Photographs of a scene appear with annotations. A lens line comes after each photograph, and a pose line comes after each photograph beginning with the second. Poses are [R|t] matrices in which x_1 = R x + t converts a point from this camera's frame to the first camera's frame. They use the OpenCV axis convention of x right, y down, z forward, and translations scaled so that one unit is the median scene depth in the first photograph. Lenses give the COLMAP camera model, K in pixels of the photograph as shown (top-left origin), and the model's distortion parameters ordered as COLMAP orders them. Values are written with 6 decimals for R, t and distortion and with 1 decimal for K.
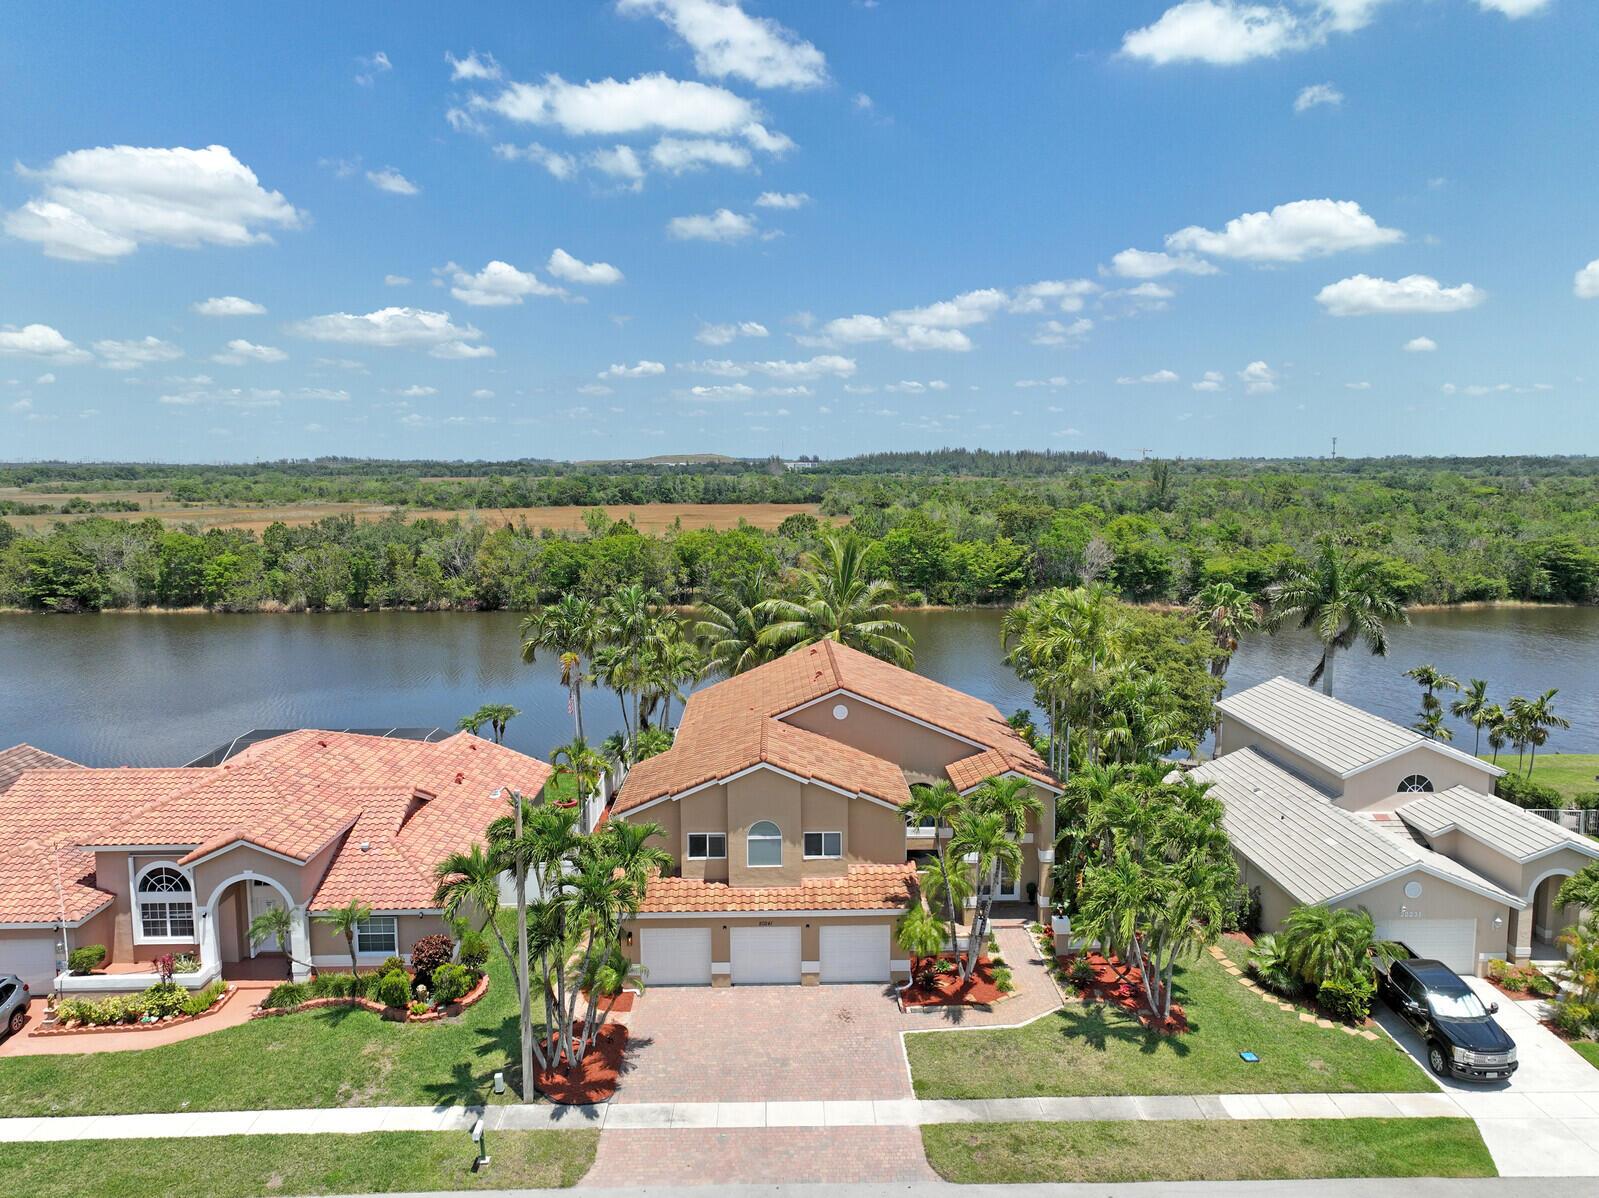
lens RADIAL K [[1125.1, 0, 799.5], [0, 1125.1, 599.0], [0, 0, 1]] dist [-0.004269, 0.023686]
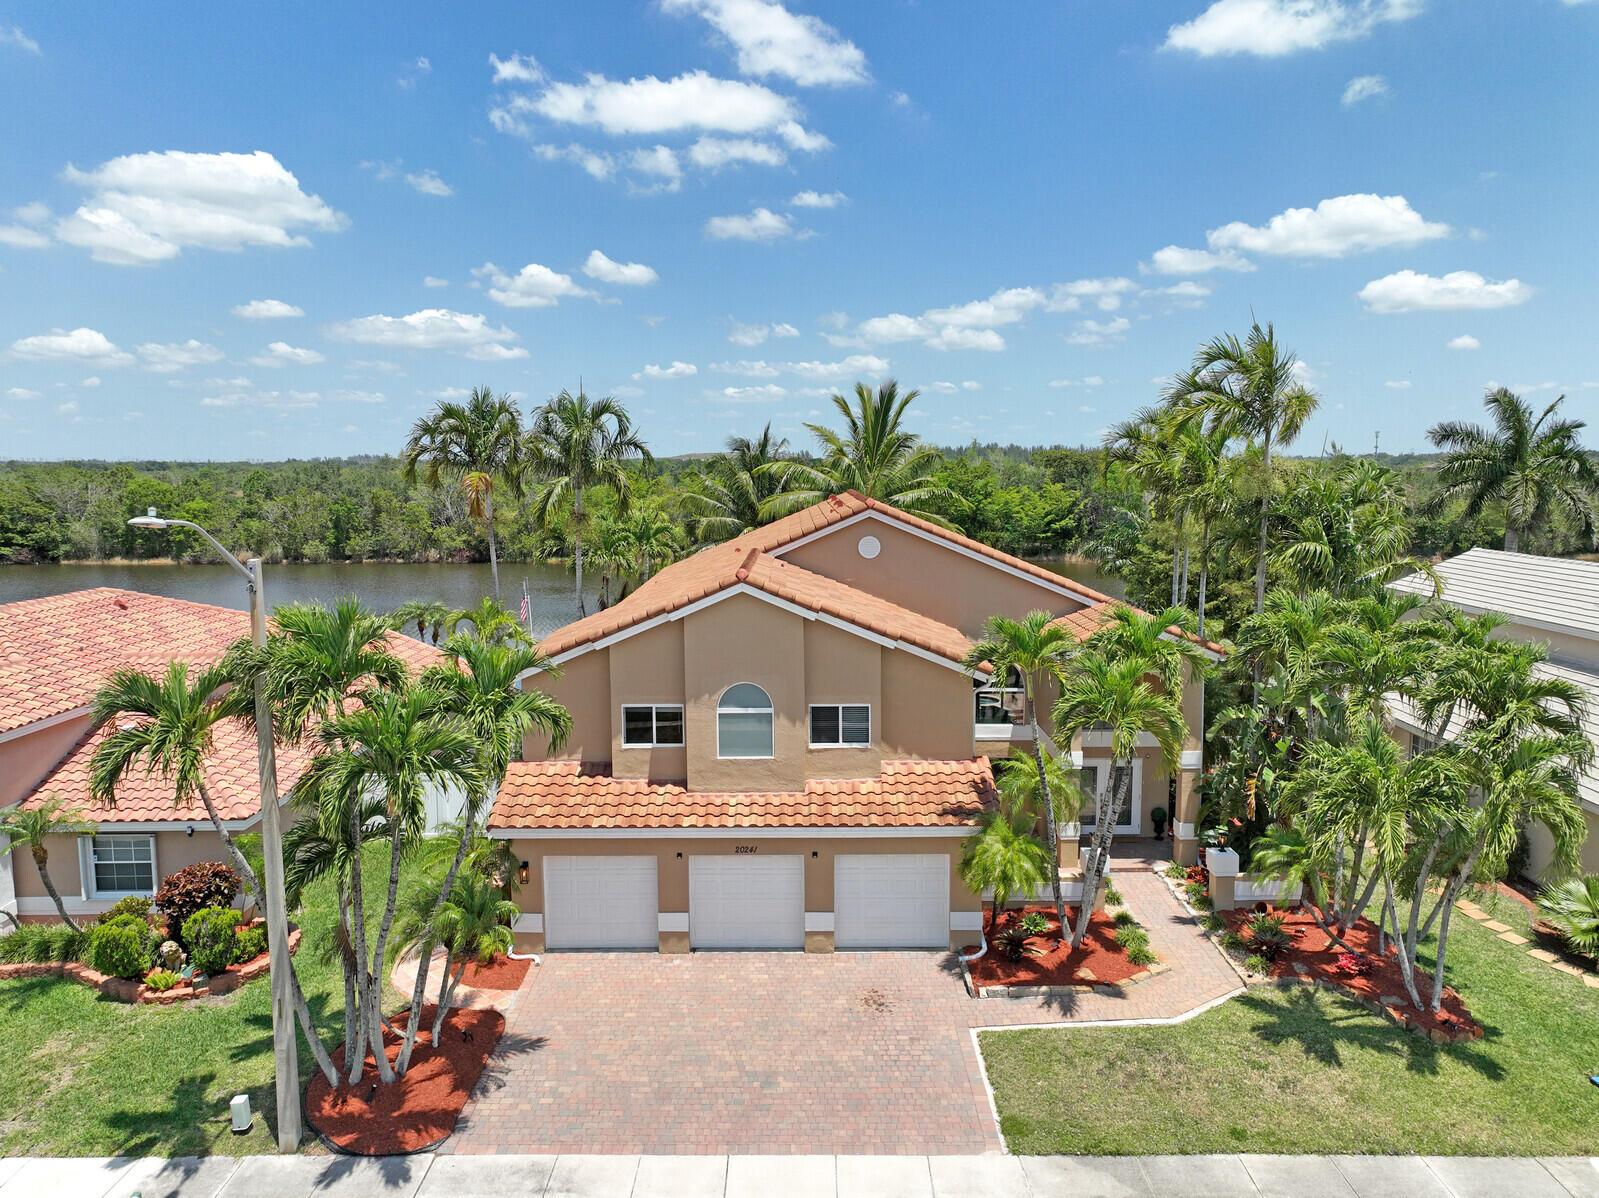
lens RADIAL K [[1122.9, 0, 799.5], [0, 1122.9, 599.0], [0, 0, 1]] dist [-0.002046, 0.018692]
pose [[0.999574, 0.000926, -0.029172, 0.016594], [-0.001013, 0.999995, -0.002950, 0.153738], [0.029169, 0.002978, 0.999570, 0.389414]]
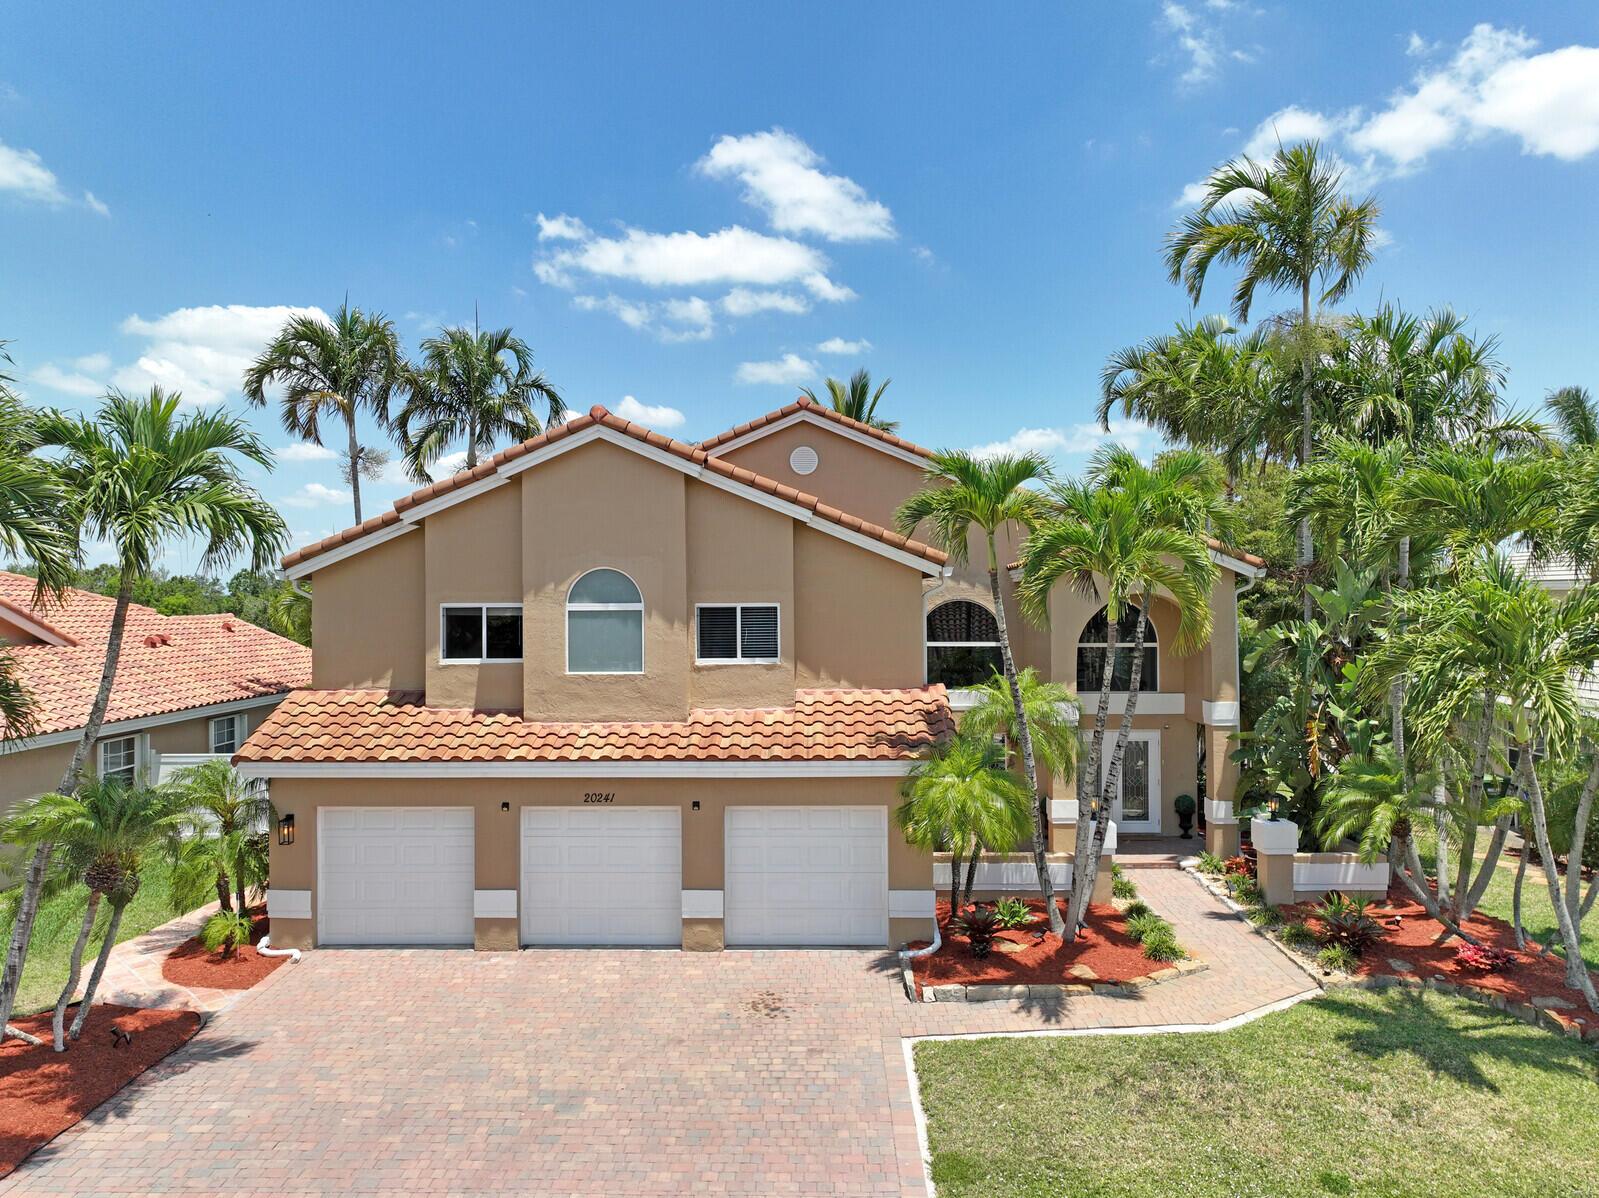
lens RADIAL K [[1125.1, 0, 799.5], [0, 1125.1, 599.0], [0, 0, 1]] dist [-0.004269, 0.023686]
pose [[0.998939, -0.002533, -0.045983, 0.067259], [-0.003188, 0.992288, -0.123912, 0.265633], [0.045943, 0.123927, 0.991227, 0.562956]]
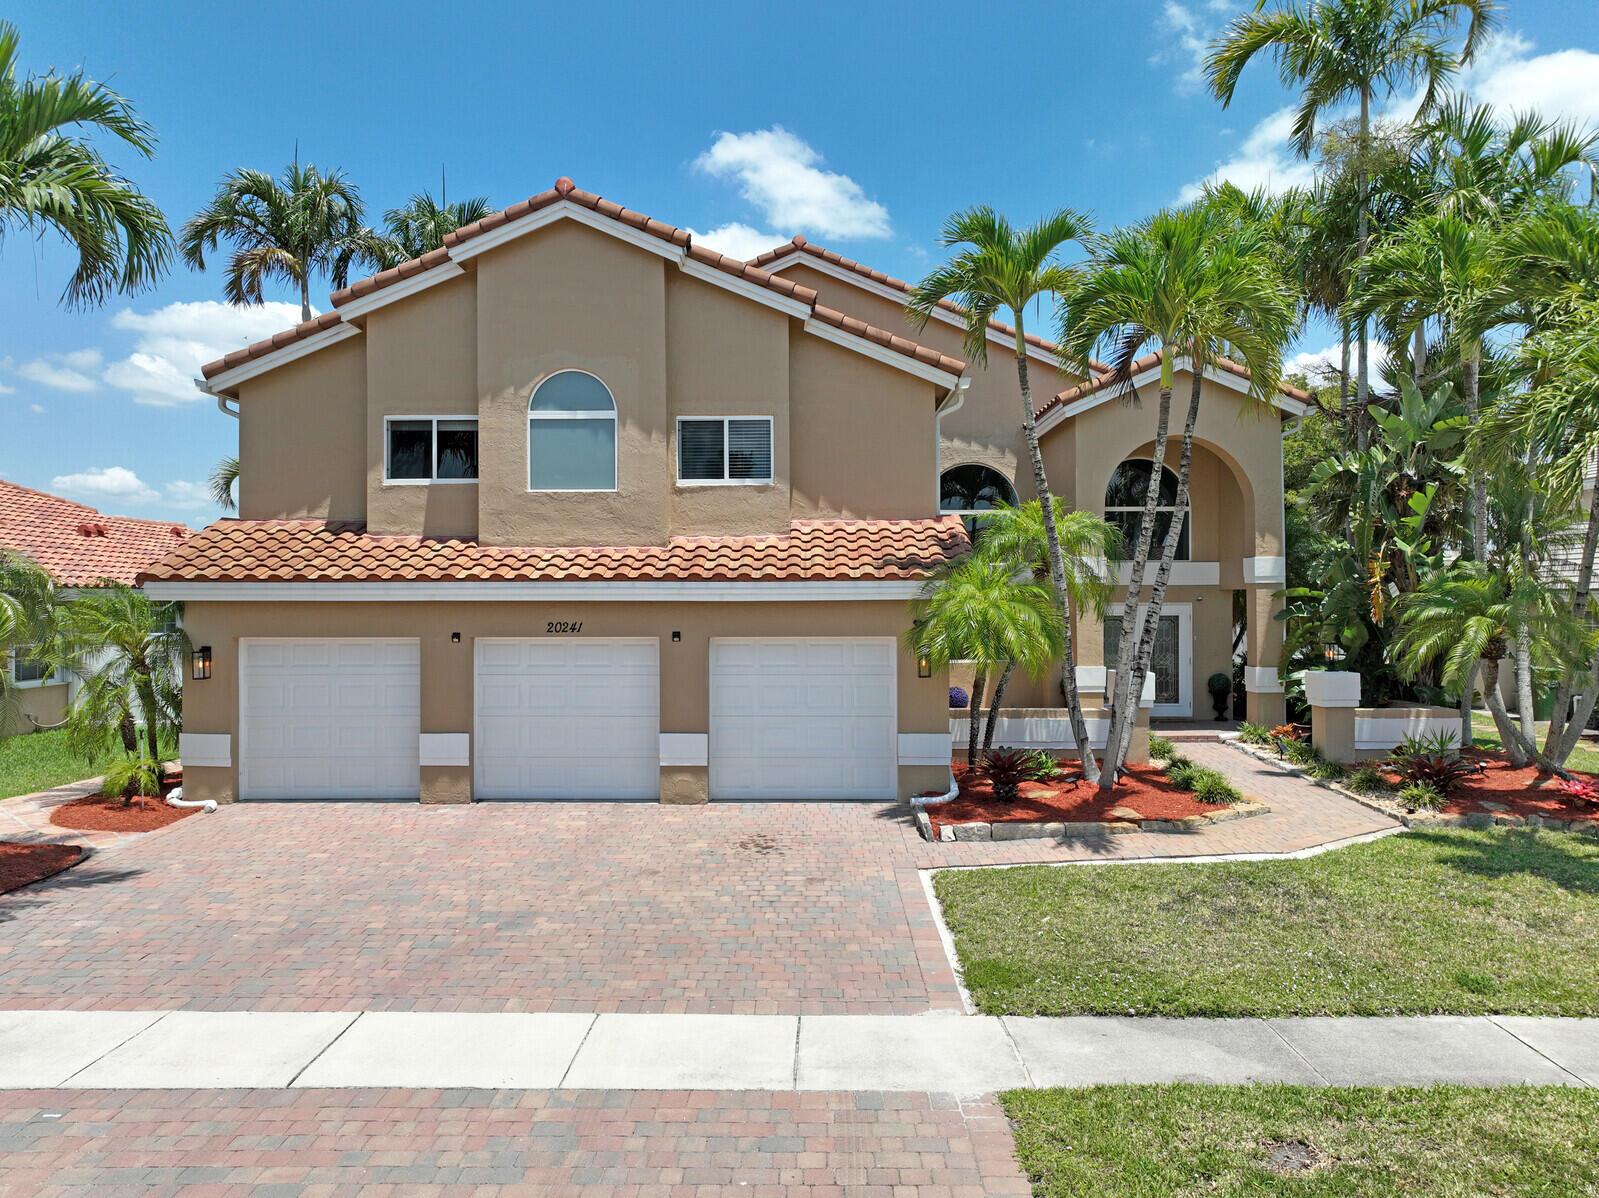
lens RADIAL K [[1125.1, 0, 799.5], [0, 1125.1, 599.0], [0, 0, 1]] dist [-0.004269, 0.023686]
pose [[0.999310, -0.000196, -0.037150, 0.062398], [-0.004370, 0.992424, -0.122782, 0.324667], [0.036893, 0.122860, 0.991738, 0.627846]]
